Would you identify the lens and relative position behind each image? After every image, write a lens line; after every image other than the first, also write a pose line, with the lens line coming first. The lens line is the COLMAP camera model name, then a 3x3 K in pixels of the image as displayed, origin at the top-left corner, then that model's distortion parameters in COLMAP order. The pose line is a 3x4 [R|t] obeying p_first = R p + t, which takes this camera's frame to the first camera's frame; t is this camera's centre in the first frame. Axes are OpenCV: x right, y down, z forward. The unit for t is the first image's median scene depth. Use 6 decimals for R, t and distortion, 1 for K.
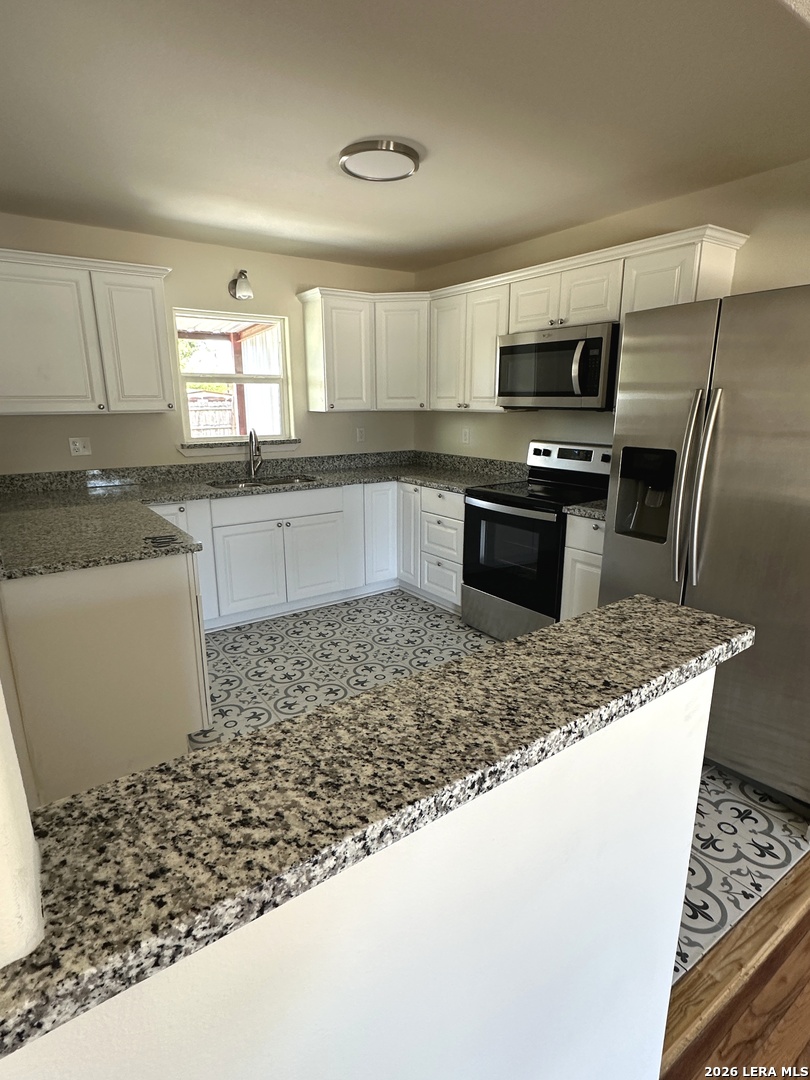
lens RADIAL K [[562.2, 0, 399.7], [0, 562.2, 538.7], [0, 0, 1]] dist [-0.000879, 0.000581]
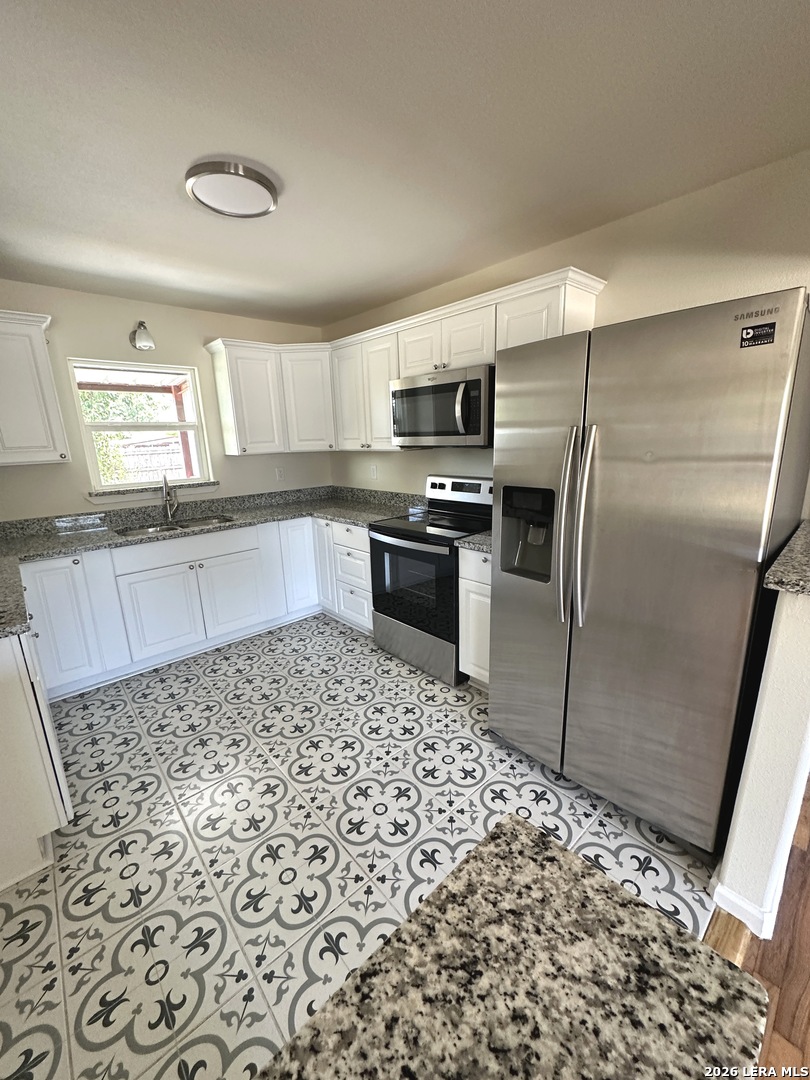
lens RADIAL K [[431.4, 0, 405.0], [0, 431.4, 540.0], [0, 0, 1]] dist [0.000860, -0.000029]
pose [[0.991137, -0.057819, 0.119604, 0.082640], [0.058957, 0.998243, -0.005995, -0.046886], [-0.119047, 0.012993, 0.992804, 0.169688]]
